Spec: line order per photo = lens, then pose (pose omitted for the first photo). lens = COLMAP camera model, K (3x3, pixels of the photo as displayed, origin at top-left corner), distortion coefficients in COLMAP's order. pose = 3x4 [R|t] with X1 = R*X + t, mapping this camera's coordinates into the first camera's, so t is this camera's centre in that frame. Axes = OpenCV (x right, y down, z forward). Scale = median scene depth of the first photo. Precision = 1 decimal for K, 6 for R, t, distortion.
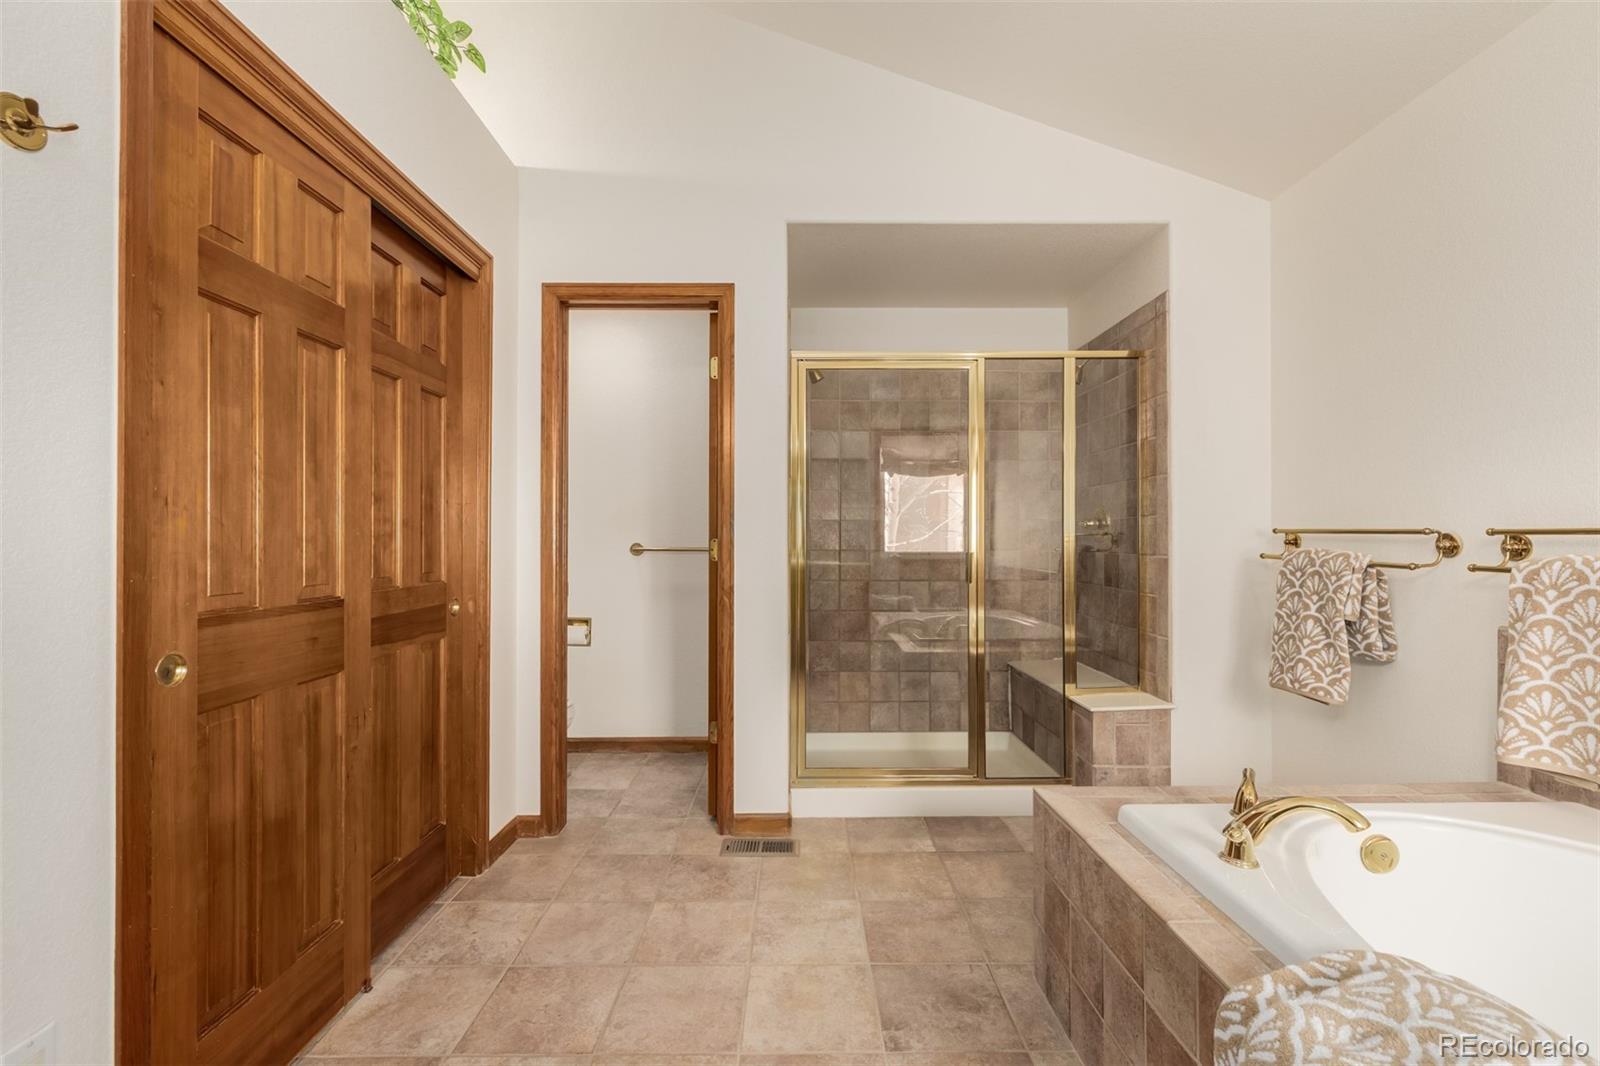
lens RADIAL K [[687.1, 0, 800.7], [0, 687.1, 536.3], [0, 0, 1]] dist [0.000543, 0.000198]
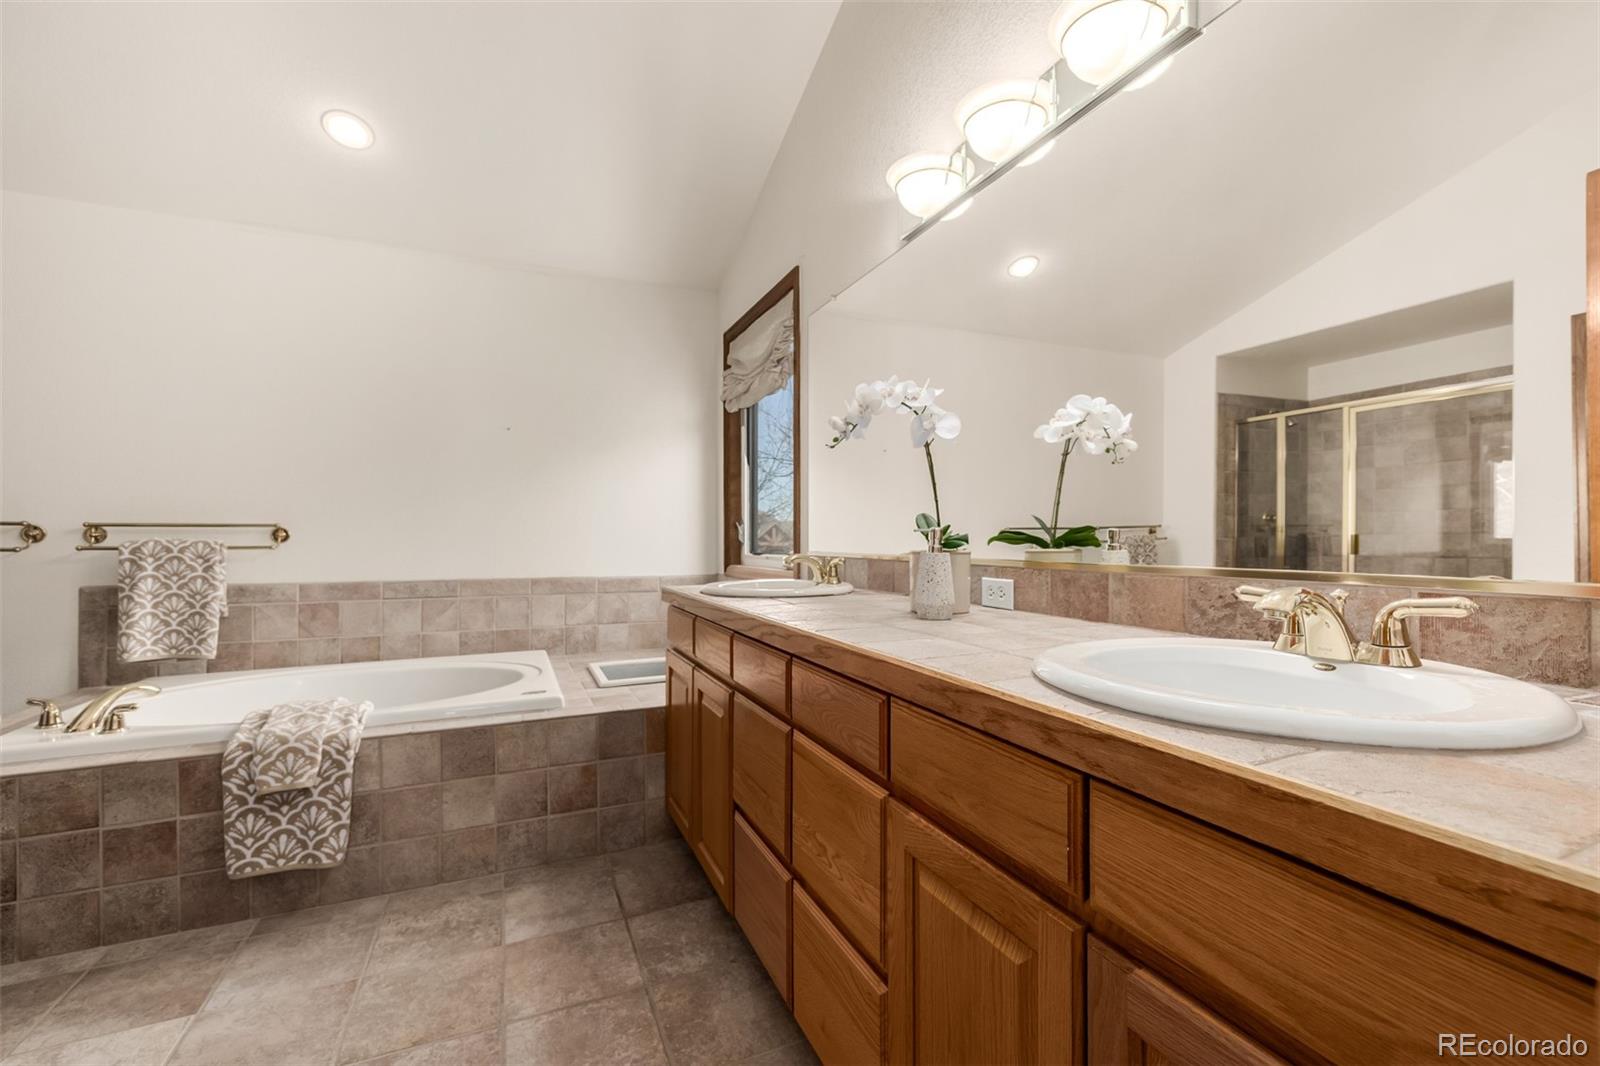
lens RADIAL K [[687.1, 0, 800.7], [0, 687.1, 538.4], [0, 0, 1]] dist [0.000543, 0.000198]
pose [[-0.386161, 0.001374, 0.922430, -1.185367], [-0.001265, 0.999997, -0.002019, 0.029856], [-0.922430, -0.001947, -0.386159, 0.139921]]
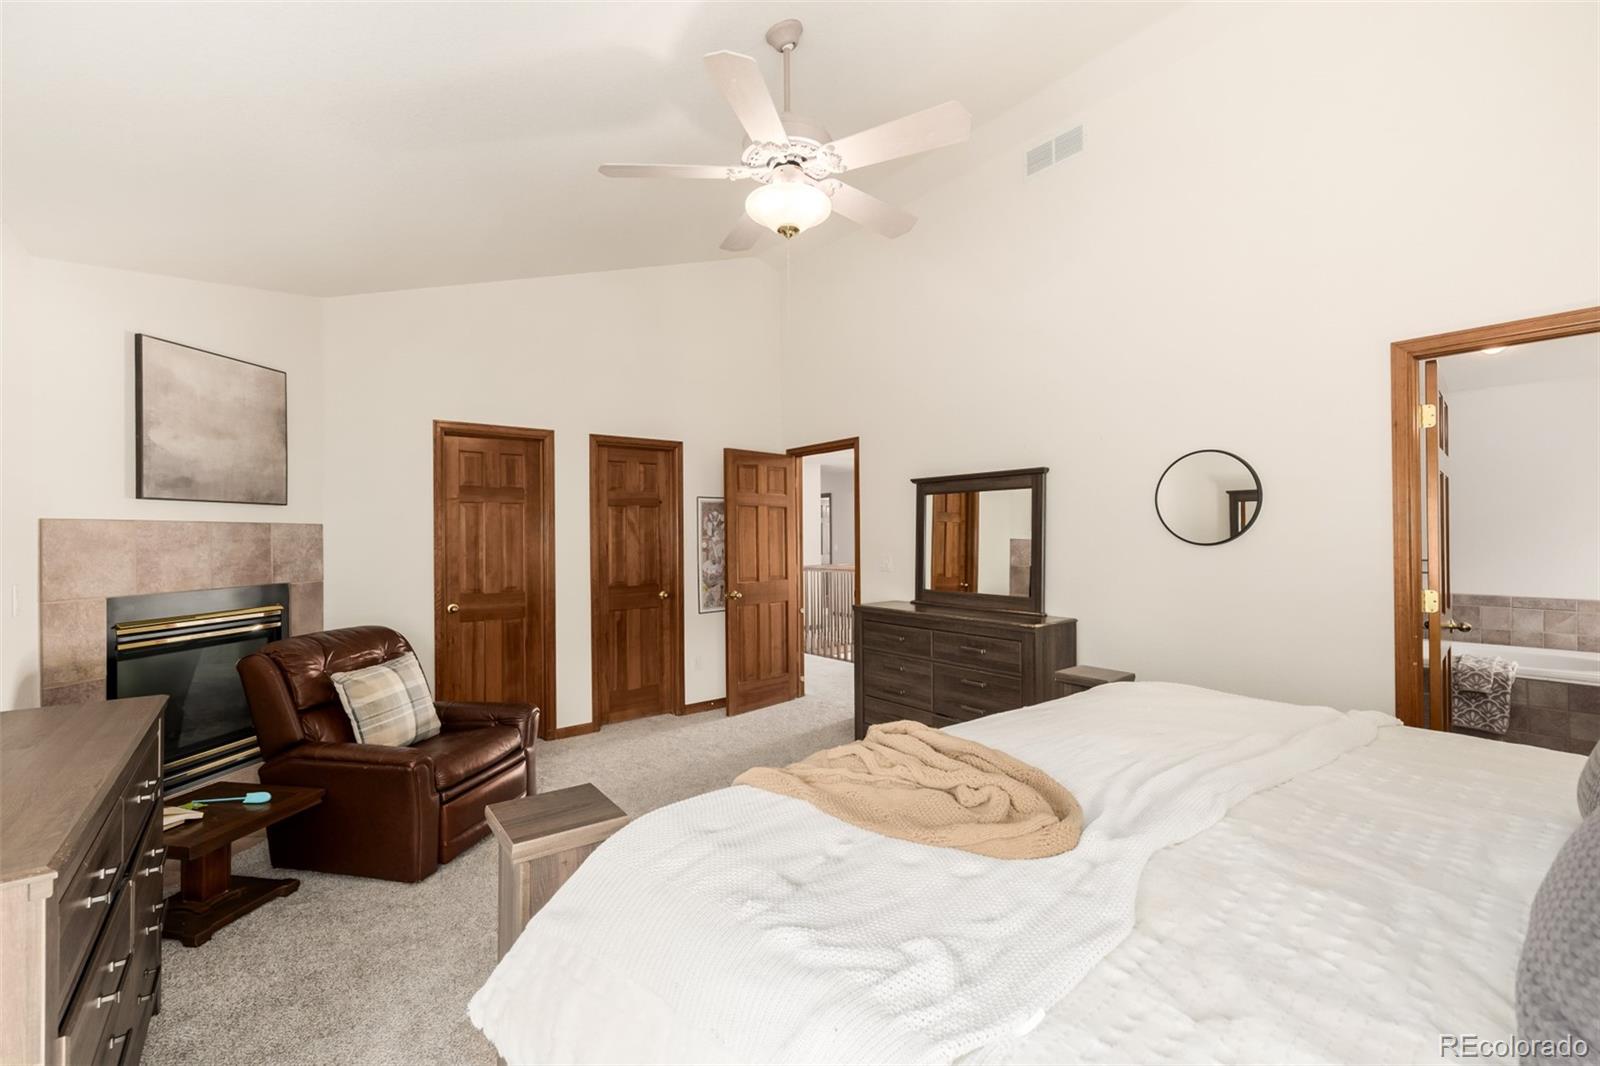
lens RADIAL K [[687.1, 0, 799.6], [0, 687.1, 533.0], [0, 0, 1]] dist [0.000543, 0.000198]
pose [[0.781318, -0.000974, 0.624132, -3.734380], [0.000754, 1.000000, 0.000617, -0.168849], [-0.624132, -0.000011, 0.781319, 0.049471]]
